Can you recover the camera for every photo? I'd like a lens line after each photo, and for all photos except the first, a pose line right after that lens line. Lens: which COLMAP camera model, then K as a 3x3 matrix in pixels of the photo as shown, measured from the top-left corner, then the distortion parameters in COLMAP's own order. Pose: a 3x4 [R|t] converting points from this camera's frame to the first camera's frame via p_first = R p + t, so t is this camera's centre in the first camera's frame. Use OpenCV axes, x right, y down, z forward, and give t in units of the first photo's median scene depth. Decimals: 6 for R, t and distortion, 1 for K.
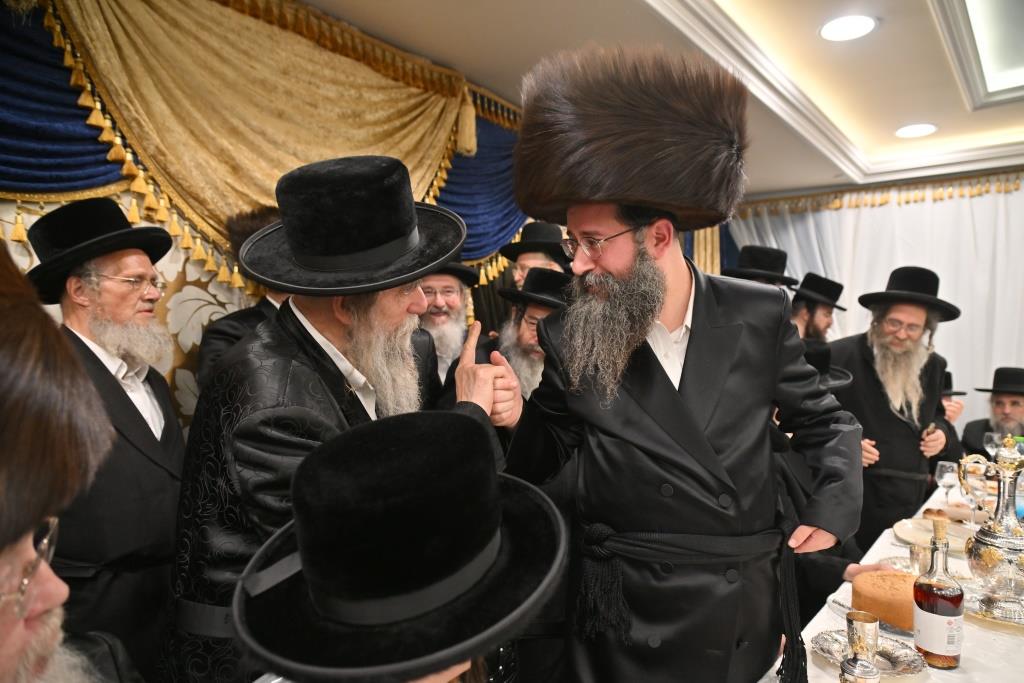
lens RADIAL K [[653.5, 0, 509.6], [0, 653.5, 345.4], [0, 0, 1]] dist [-0.006554, 0.003168]
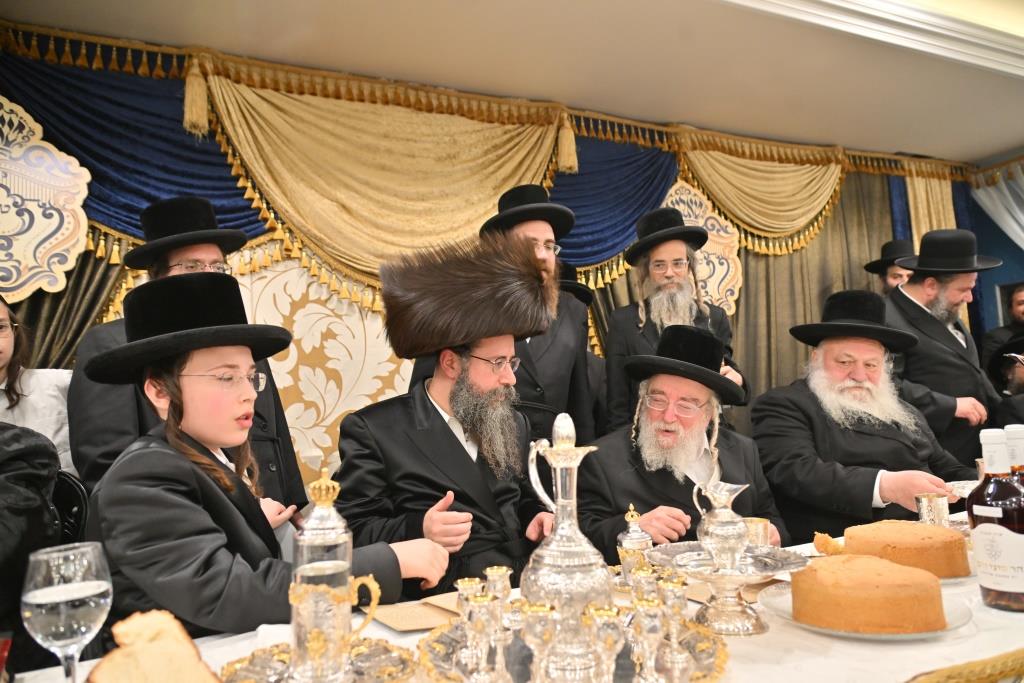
lens RADIAL K [[653.5, 0, 507.7], [0, 653.5, 347.7], [0, 0, 1]] dist [-0.006554, 0.003168]
pose [[0.882656, -0.109985, -0.456971, 0.369069], [0.062556, 0.991076, -0.117704, 0.147582], [0.465839, 0.075306, 0.881659, 0.001030]]
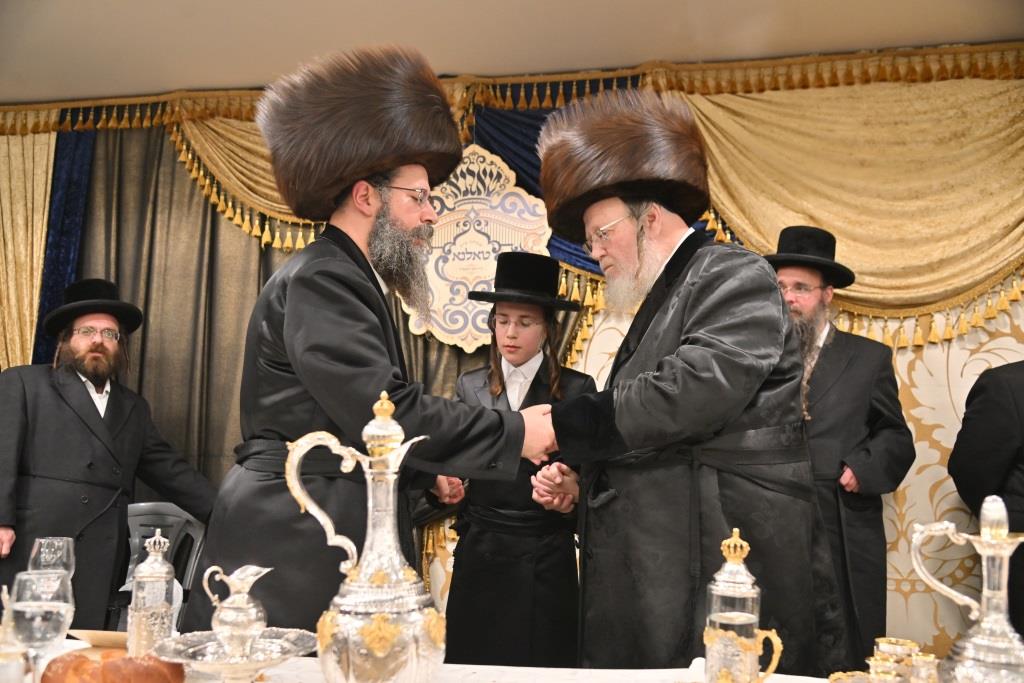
lens RADIAL K [[879.5, 0, 523.8], [0, 879.5, 340.8], [0, 0, 1]] dist [0.015236, -0.011794]
pose [[0.470966, -0.133712, -0.871959, 0.511955], [-0.018420, 0.986740, -0.161263, 0.141659], [0.881959, 0.092011, 0.462257, -0.085918]]
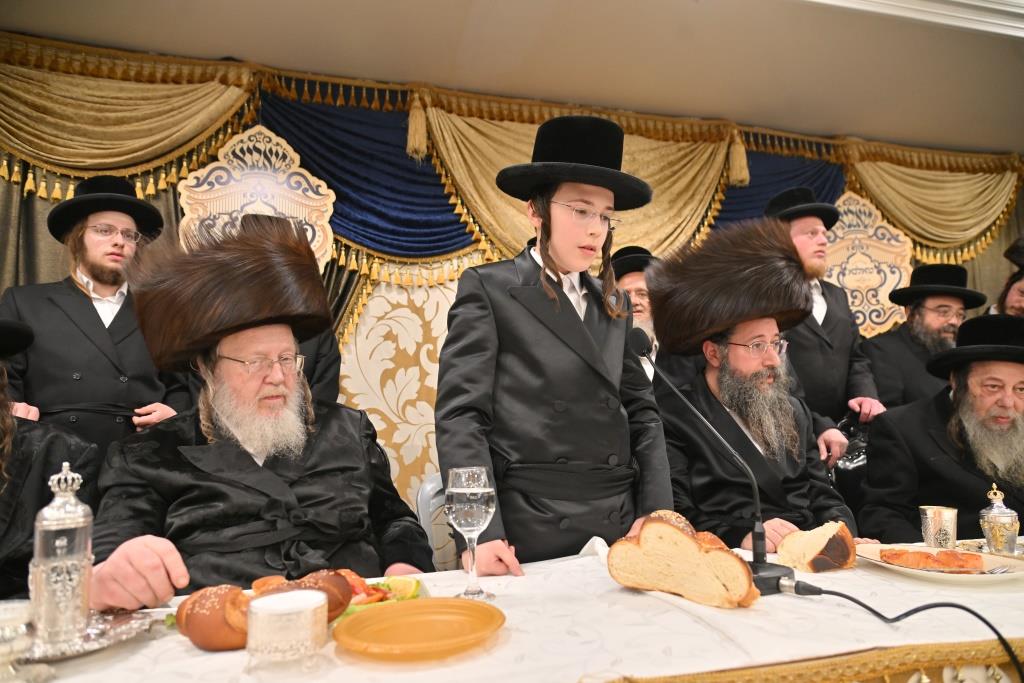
lens RADIAL K [[653.5, 0, 509.5], [0, 653.5, 343.6], [0, 0, 1]] dist [-0.006554, 0.003168]
pose [[0.806703, -0.103533, -0.581817, 0.292098], [0.021673, 0.989054, -0.145950, 0.170234], [0.590559, 0.105129, 0.800117, -0.159604]]
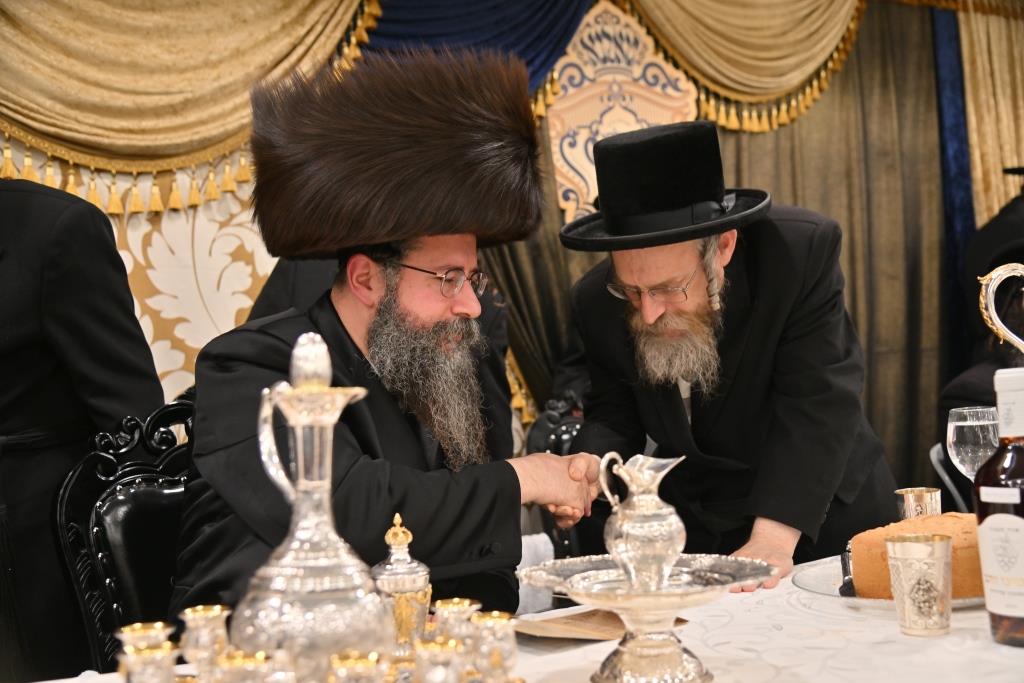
lens RADIAL K [[1077.1, 0, 502.0], [0, 1077.1, 353.2], [0, 0, 1]] dist [0.023557, 0.000000]
pose [[0.939548, -0.086457, -0.331324, 0.396498], [0.072693, 0.995906, -0.053739, 0.171174], [0.334614, 0.026406, 0.941985, 0.032948]]
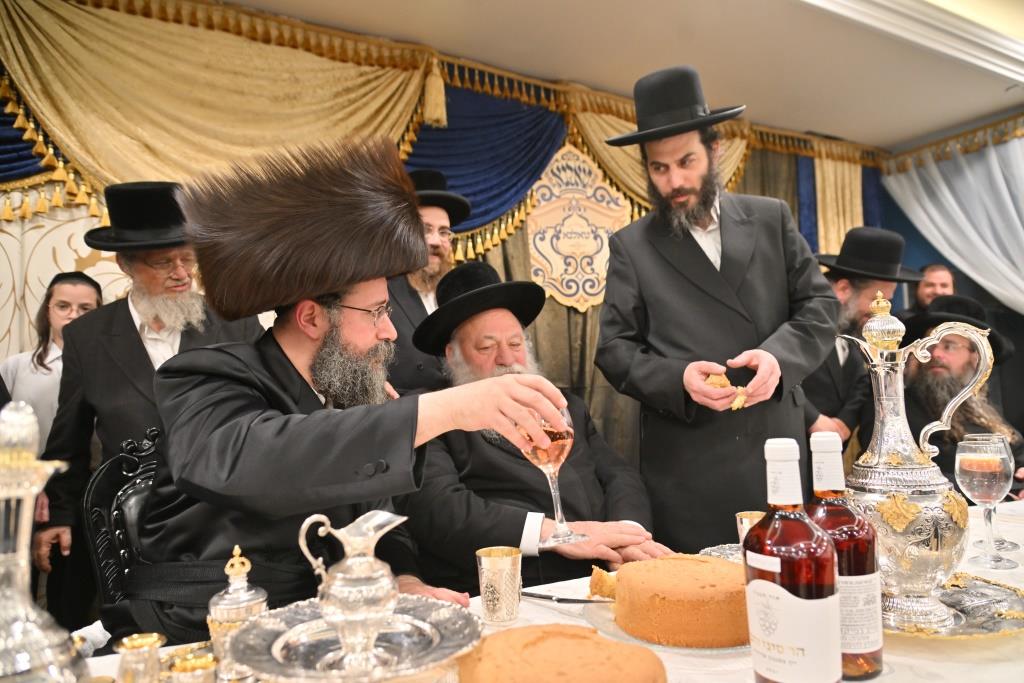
lens RADIAL K [[653.5, 0, 500.6], [0, 653.5, 352.0], [0, 0, 1]] dist [-0.006554, 0.003168]
pose [[0.917444, -0.069722, -0.391708, 0.444802], [0.040184, 0.995729, -0.083117, 0.150159], [0.395830, 0.060514, 0.916328, 0.197871]]
